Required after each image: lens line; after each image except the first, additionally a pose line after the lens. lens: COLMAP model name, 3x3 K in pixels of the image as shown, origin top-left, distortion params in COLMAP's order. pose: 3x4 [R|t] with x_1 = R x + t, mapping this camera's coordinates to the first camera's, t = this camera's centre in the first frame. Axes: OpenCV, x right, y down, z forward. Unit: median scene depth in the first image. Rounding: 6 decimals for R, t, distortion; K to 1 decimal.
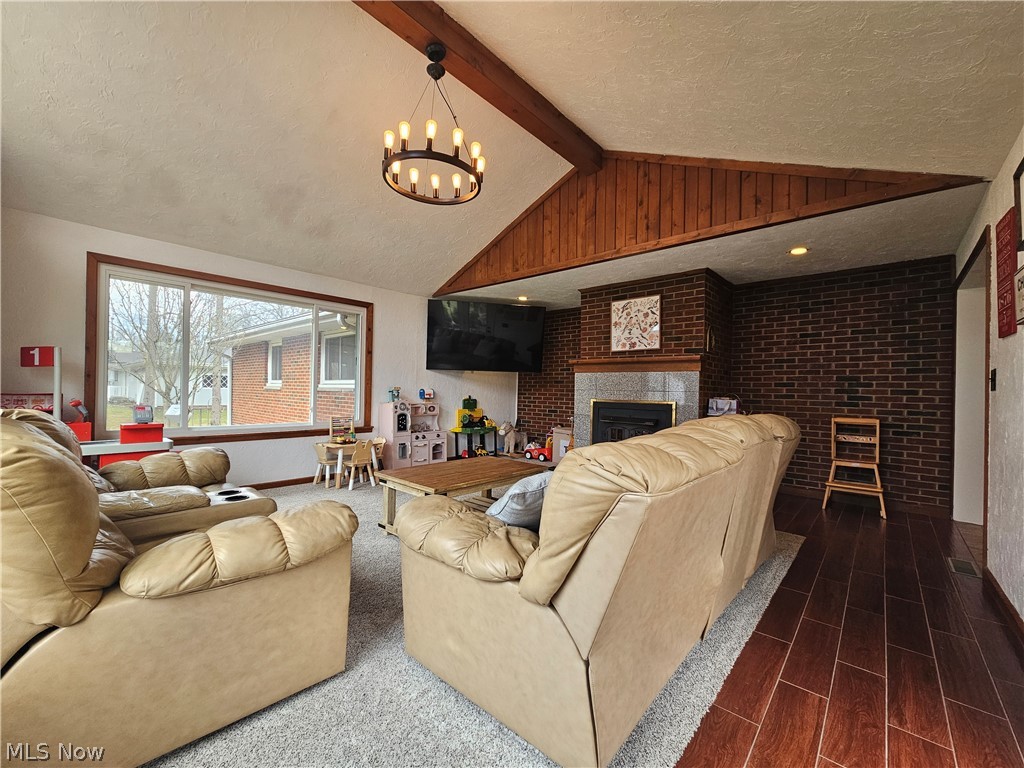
lens RADIAL K [[416.2, 0, 509.5], [0, 416.2, 386.1], [0, 0, 1]] dist [0.001591, -0.002135]
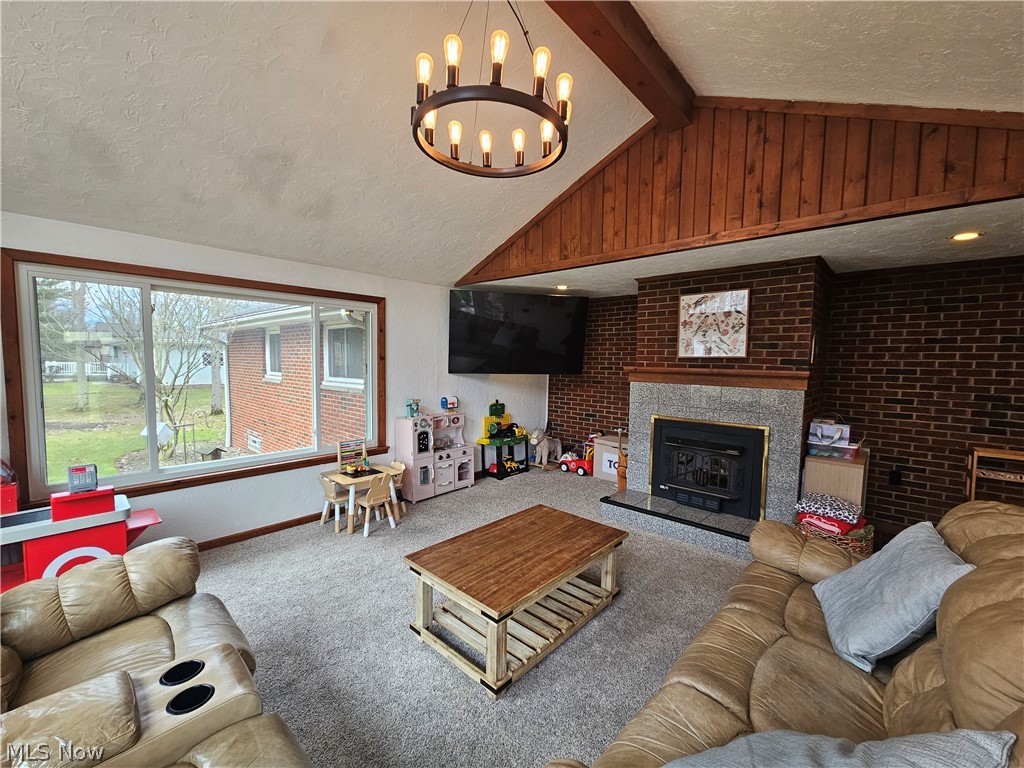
lens RADIAL K [[416.2, 0, 509.4], [0, 416.2, 386.2], [0, 0, 1]] dist [0.001591, -0.002135]
pose [[0.999961, -0.003315, -0.008196, -0.088813], [0.003899, 0.997377, 0.072271, -0.096698], [0.007935, -0.072300, 0.997351, 0.200095]]
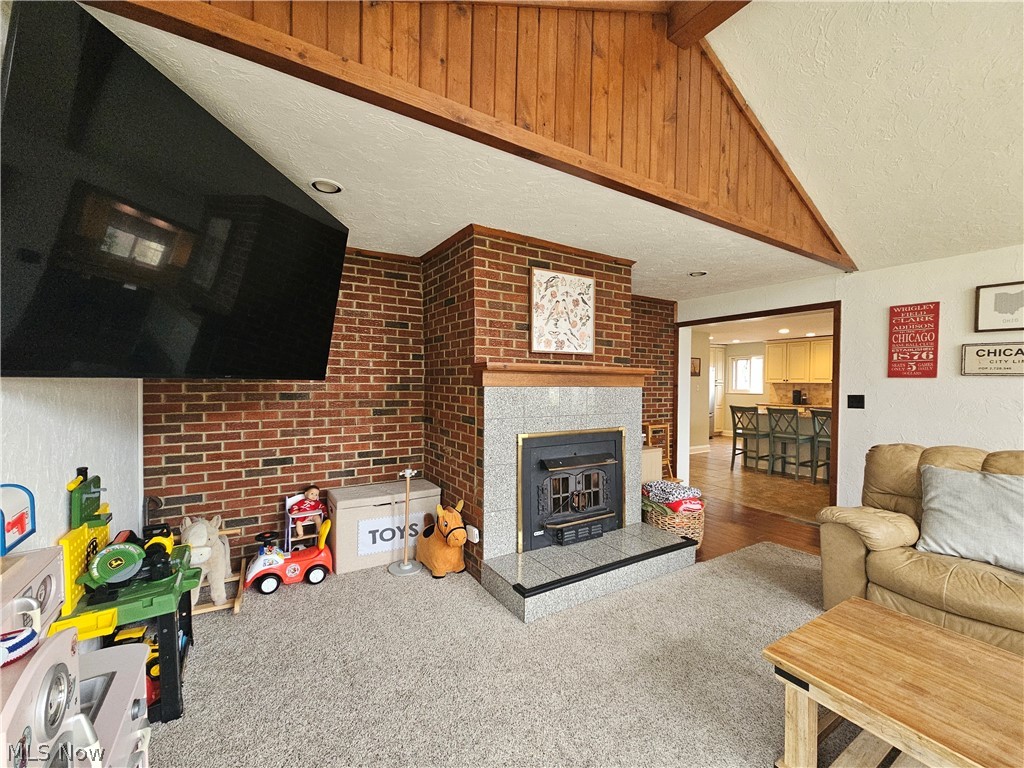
lens RADIAL K [[416.2, 0, 510.6], [0, 416.2, 388.2], [0, 0, 1]] dist [0.001591, -0.002135]
pose [[0.281163, -0.032123, 0.959122, -0.381357], [-0.011856, 0.999247, 0.036942, -0.057232], [-0.959587, -0.021758, 0.280571, 0.955364]]
